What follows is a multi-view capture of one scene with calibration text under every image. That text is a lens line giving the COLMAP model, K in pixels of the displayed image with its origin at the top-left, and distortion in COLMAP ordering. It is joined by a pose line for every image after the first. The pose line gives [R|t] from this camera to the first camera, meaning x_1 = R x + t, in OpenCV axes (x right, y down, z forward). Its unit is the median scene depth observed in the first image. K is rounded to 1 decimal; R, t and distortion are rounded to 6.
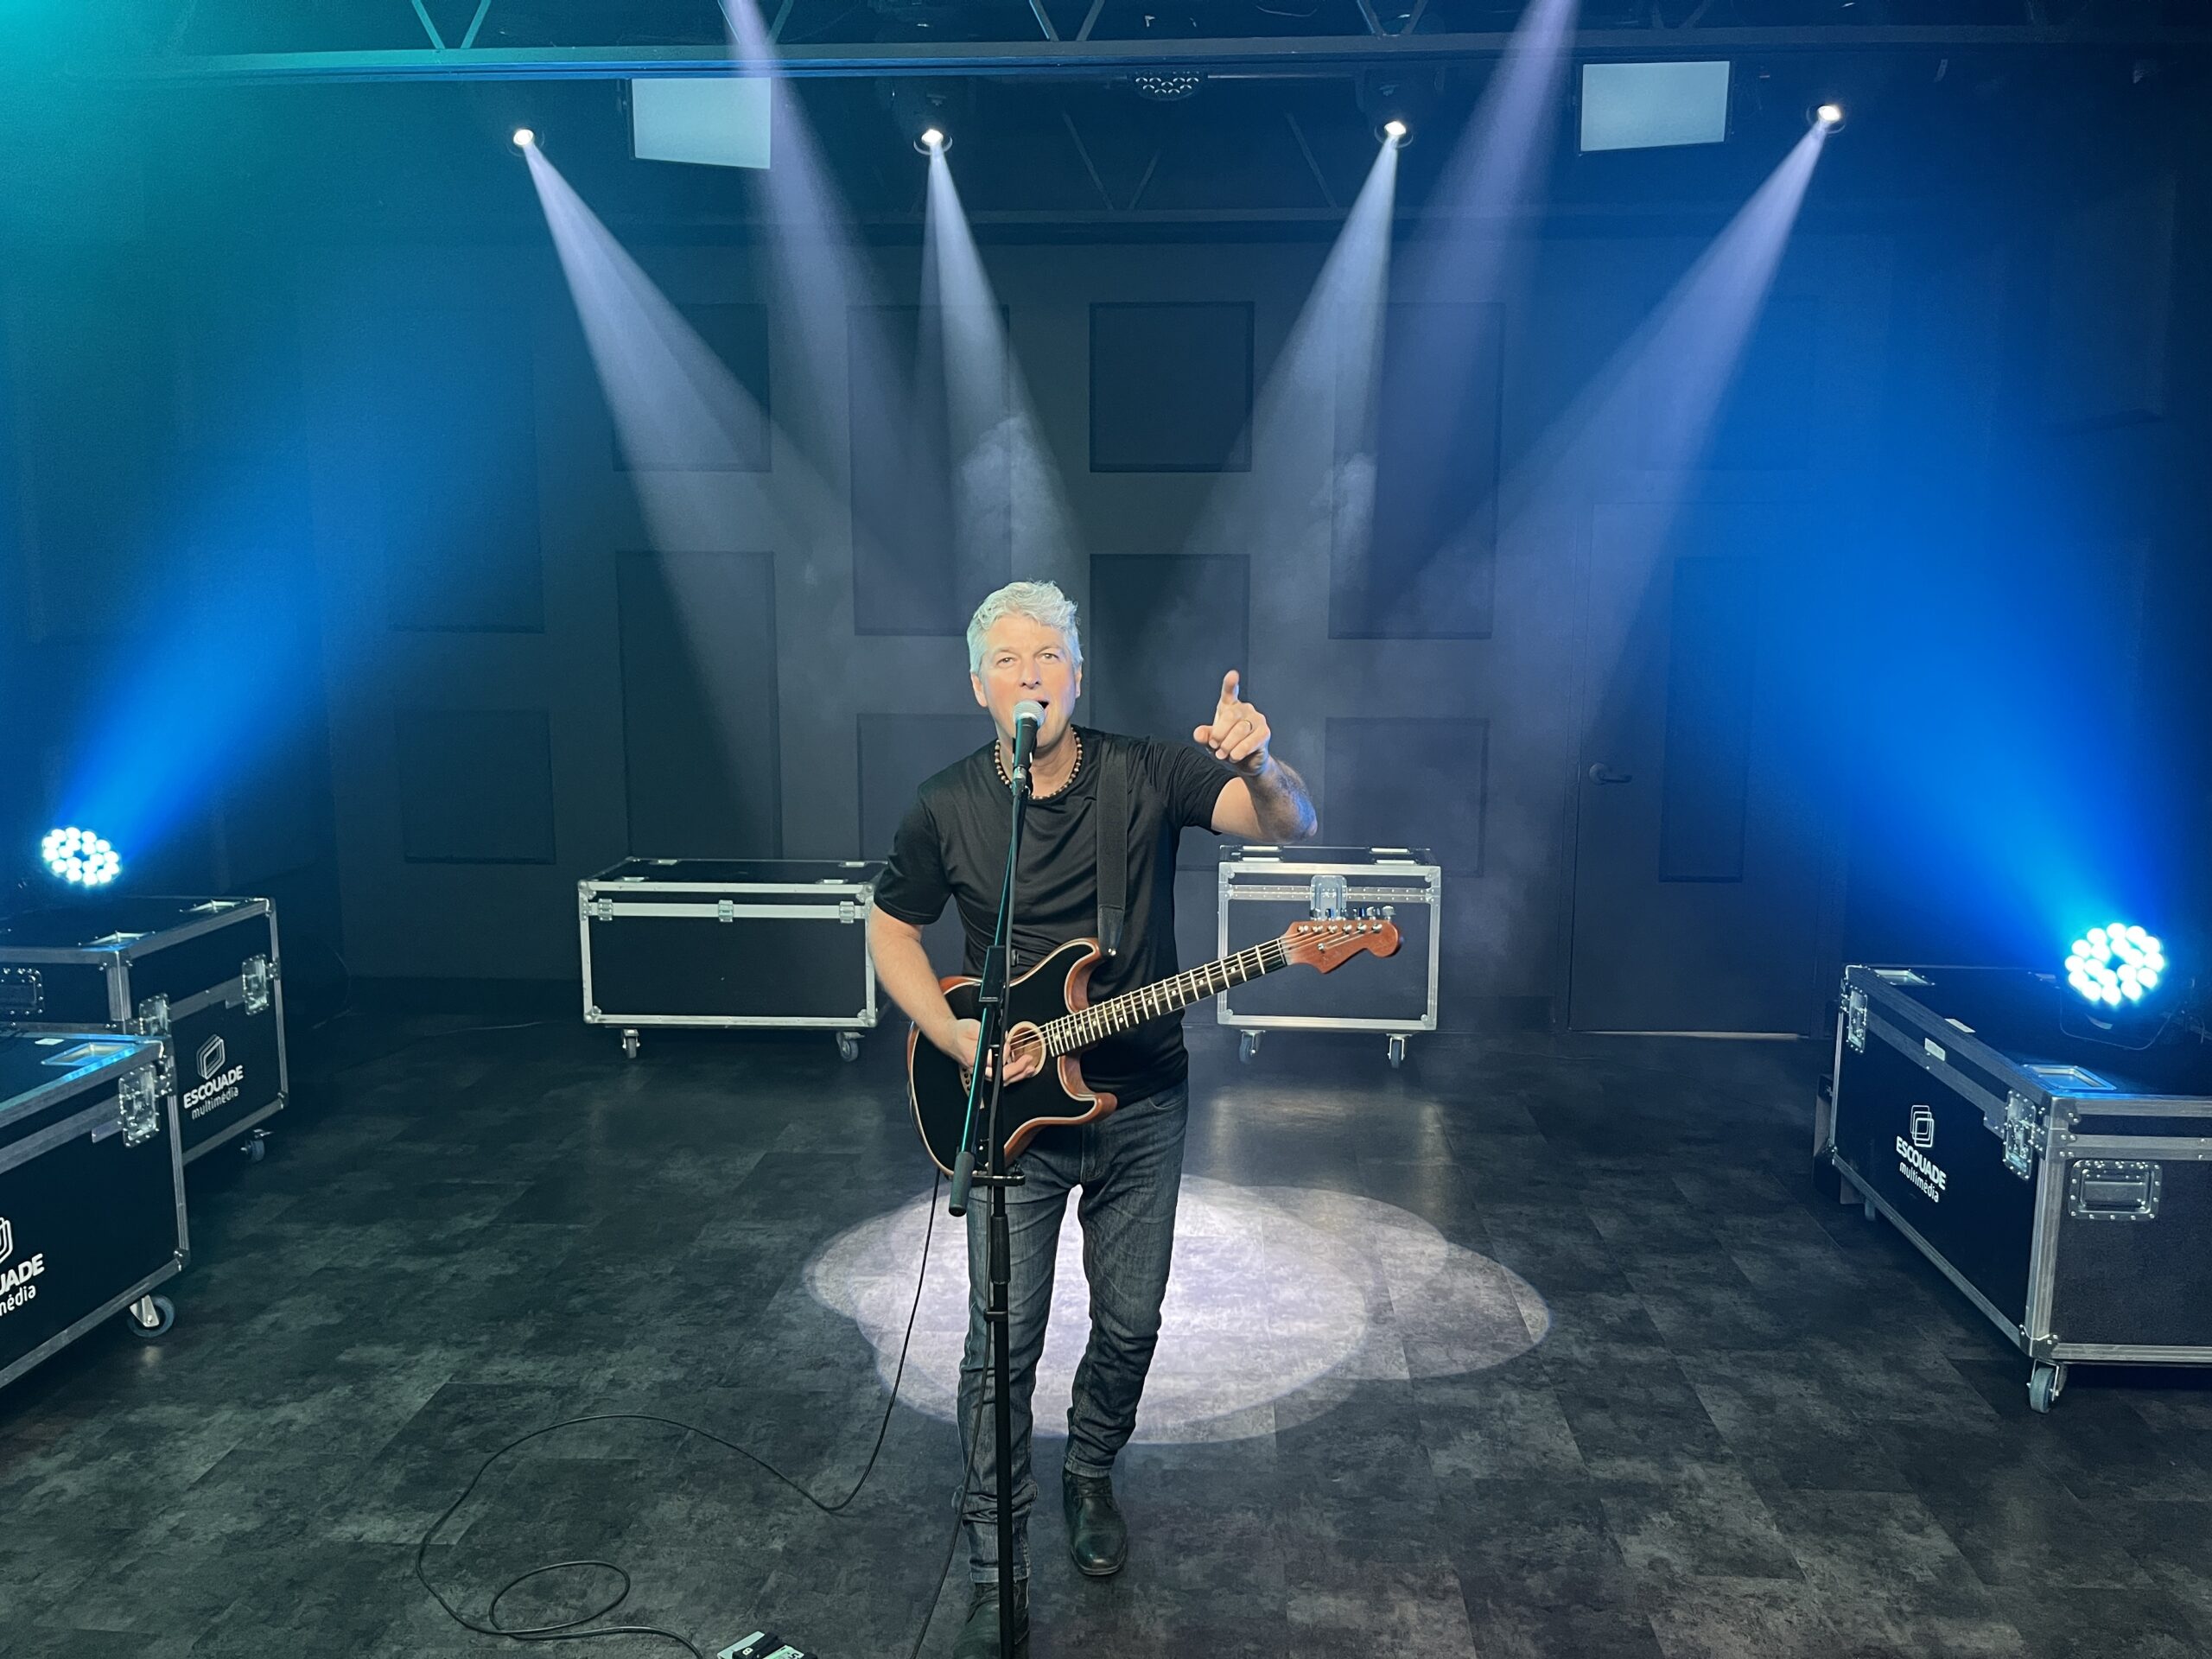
lens RADIAL K [[1677.3, 0, 1119.1], [0, 1677.3, 835.6], [0, 0, 1]] dist [0.044914, -0.068651]
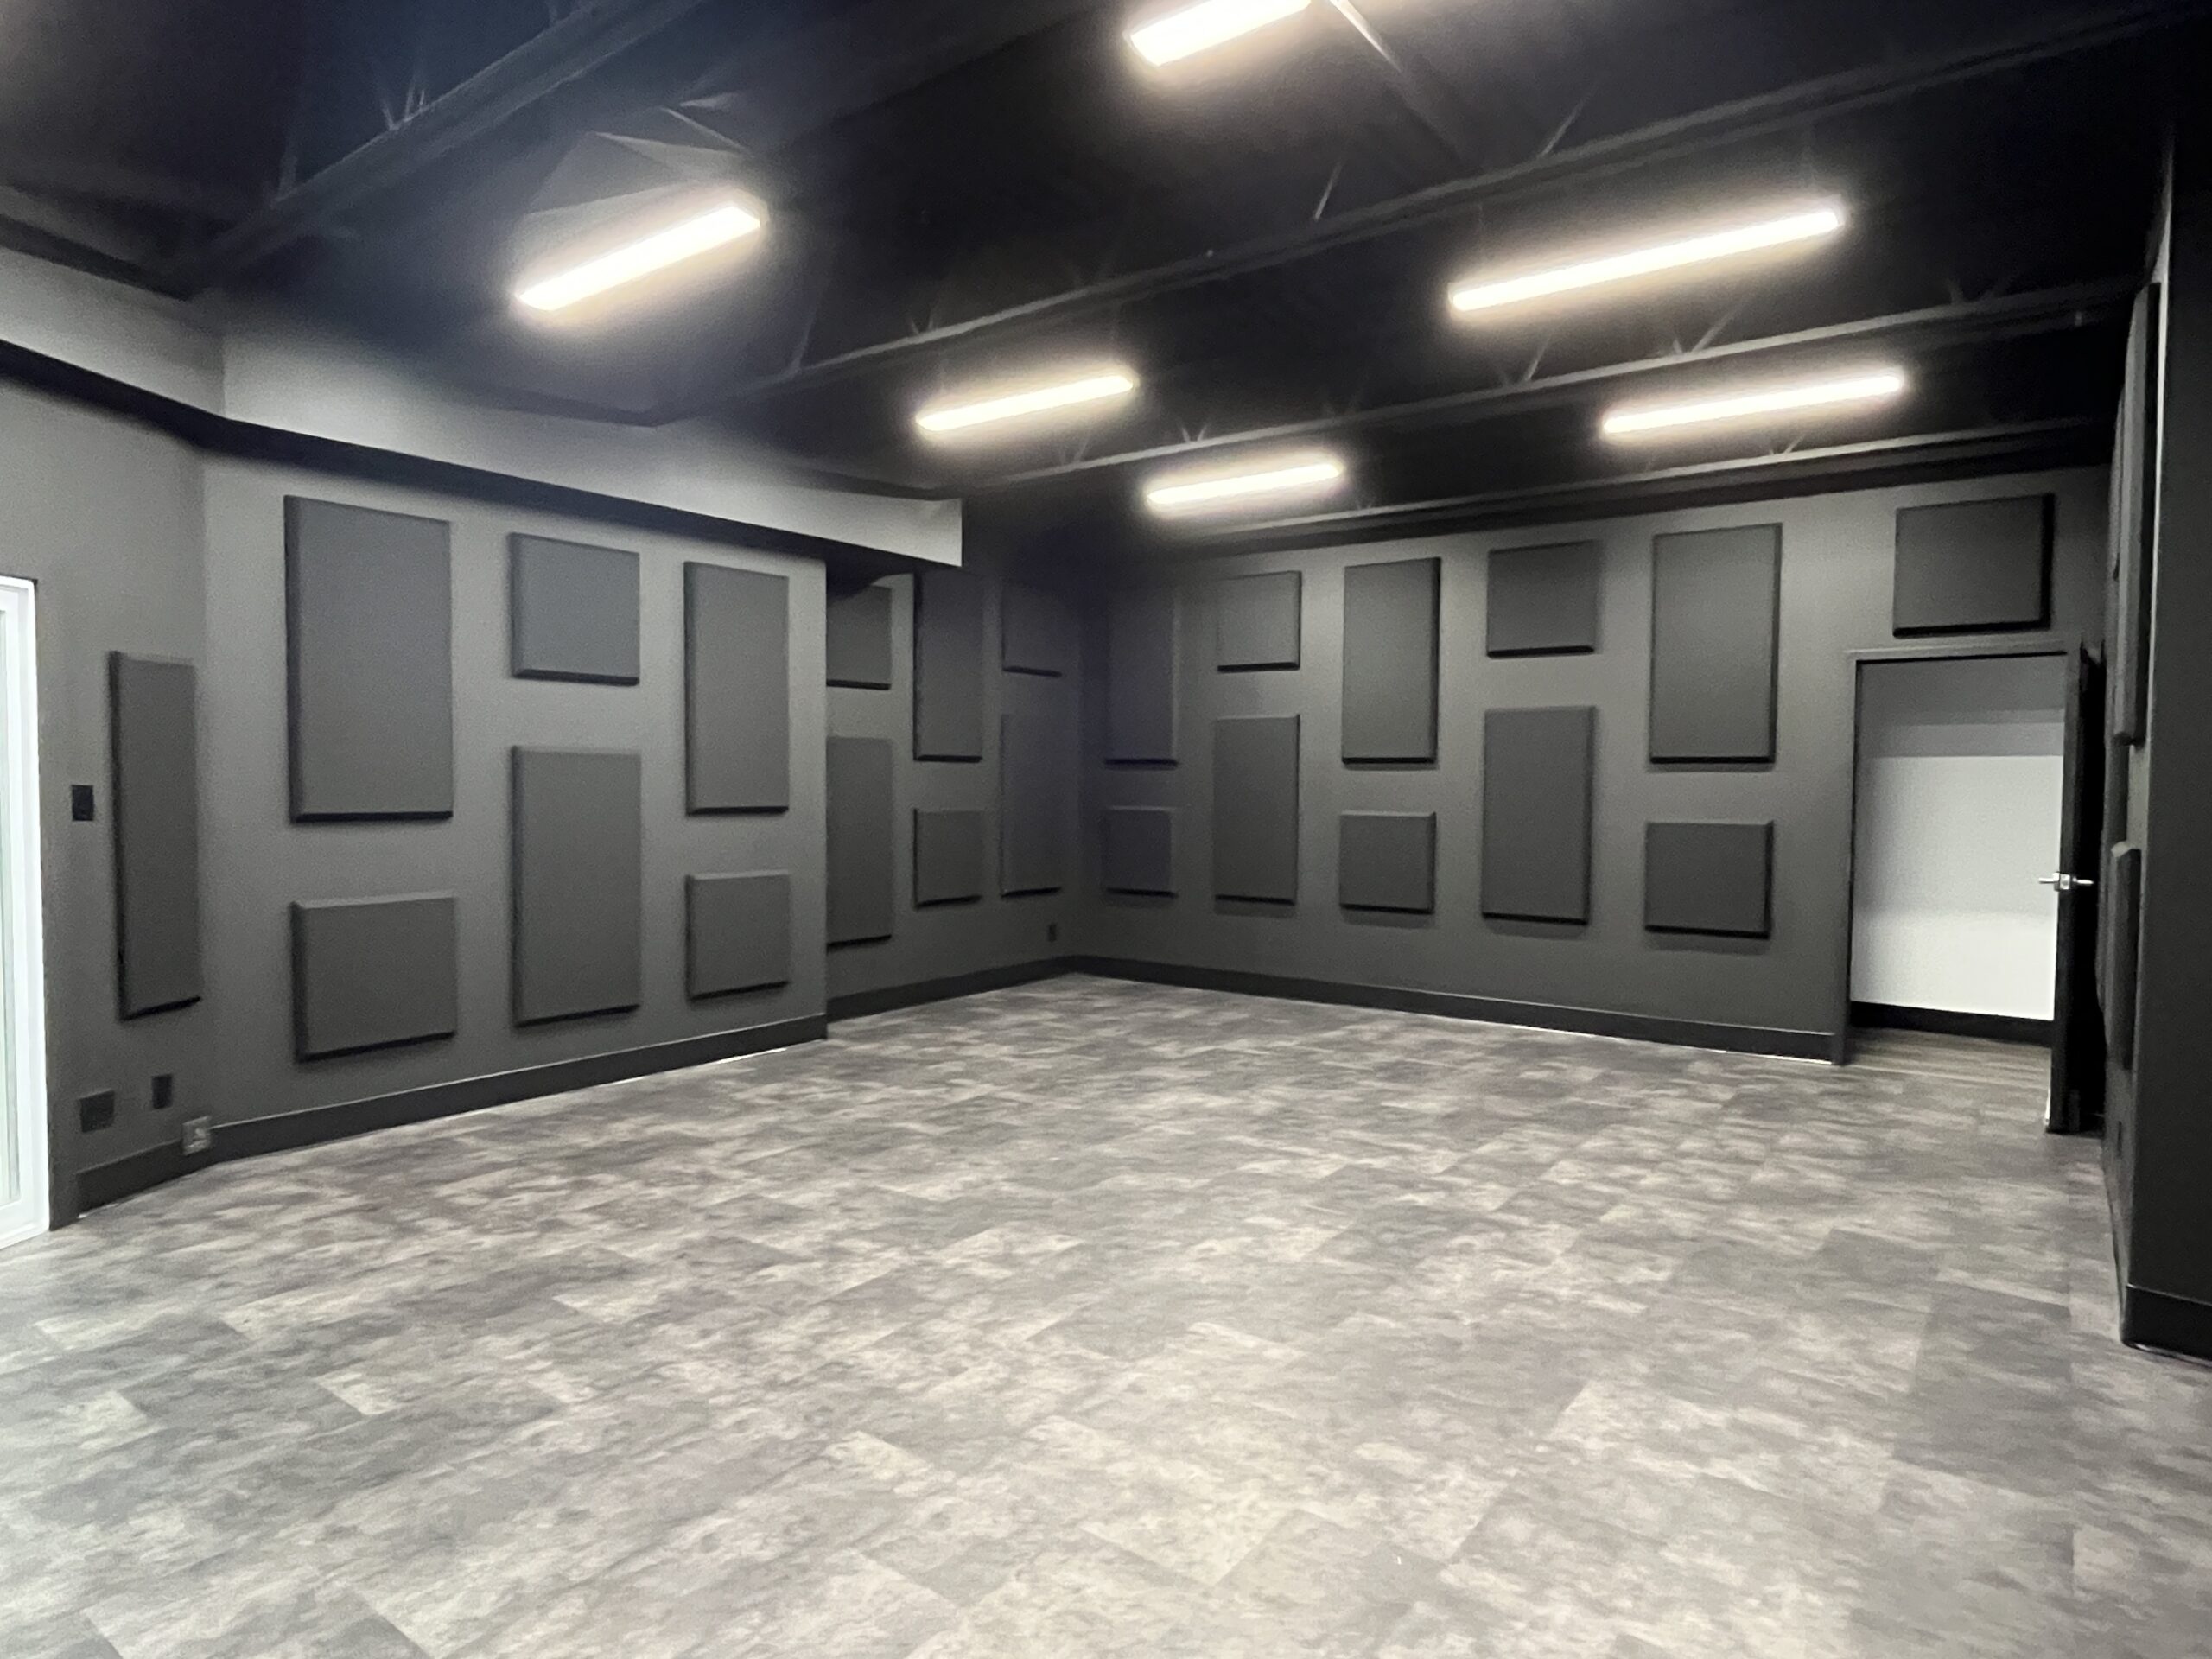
lens RADIAL K [[1288.5, 0, 1101.4], [0, 1288.5, 829.2], [0, 0, 1]] dist [-0.004319, -0.000634]
pose [[0.837340, 0.023692, -0.546170, 0.625042], [-0.085305, 0.992485, -0.087729, 0.141140], [0.539987, 0.120050, 0.833068, -0.291322]]
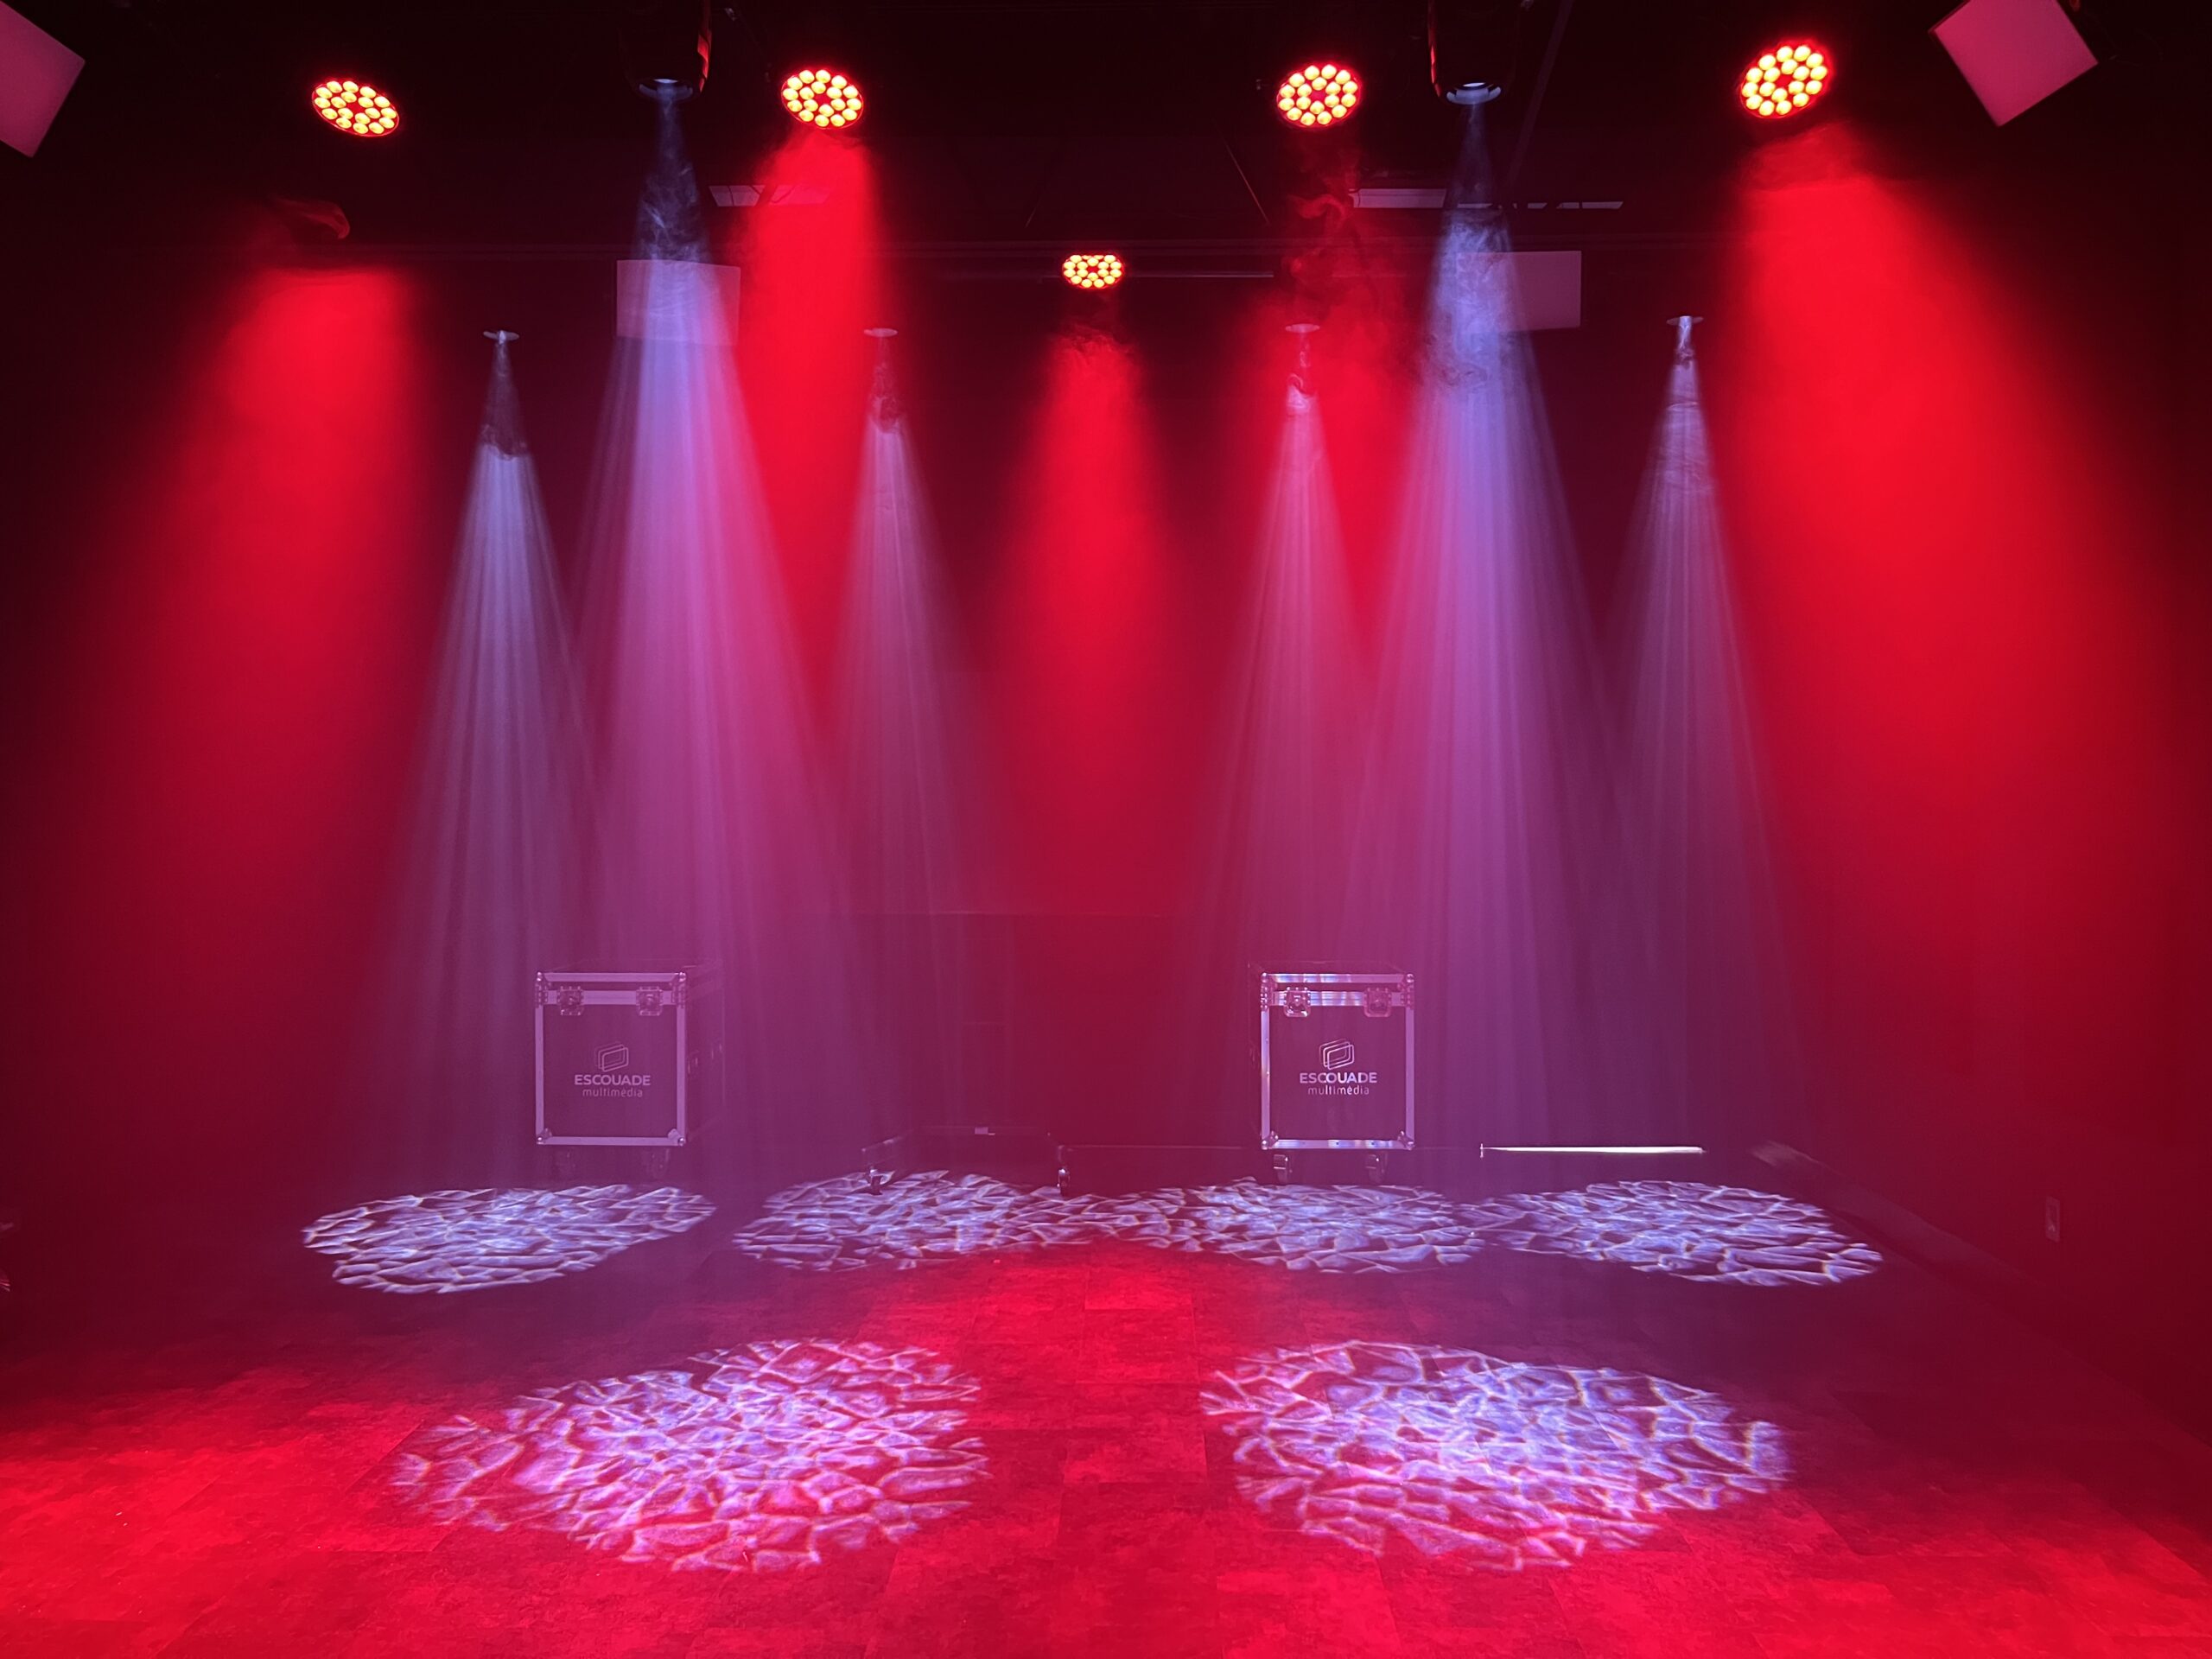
lens RADIAL K [[1677.3, 0, 1100.1], [0, 1677.3, 831.0], [0, 0, 1]] dist [0.044914, -0.068651]
pose [[0.999477, -0.003820, 0.032106, -0.006505], [0.007905, 0.991731, -0.128089, 0.101646], [-0.031351, 0.128276, 0.991243, -0.107513]]
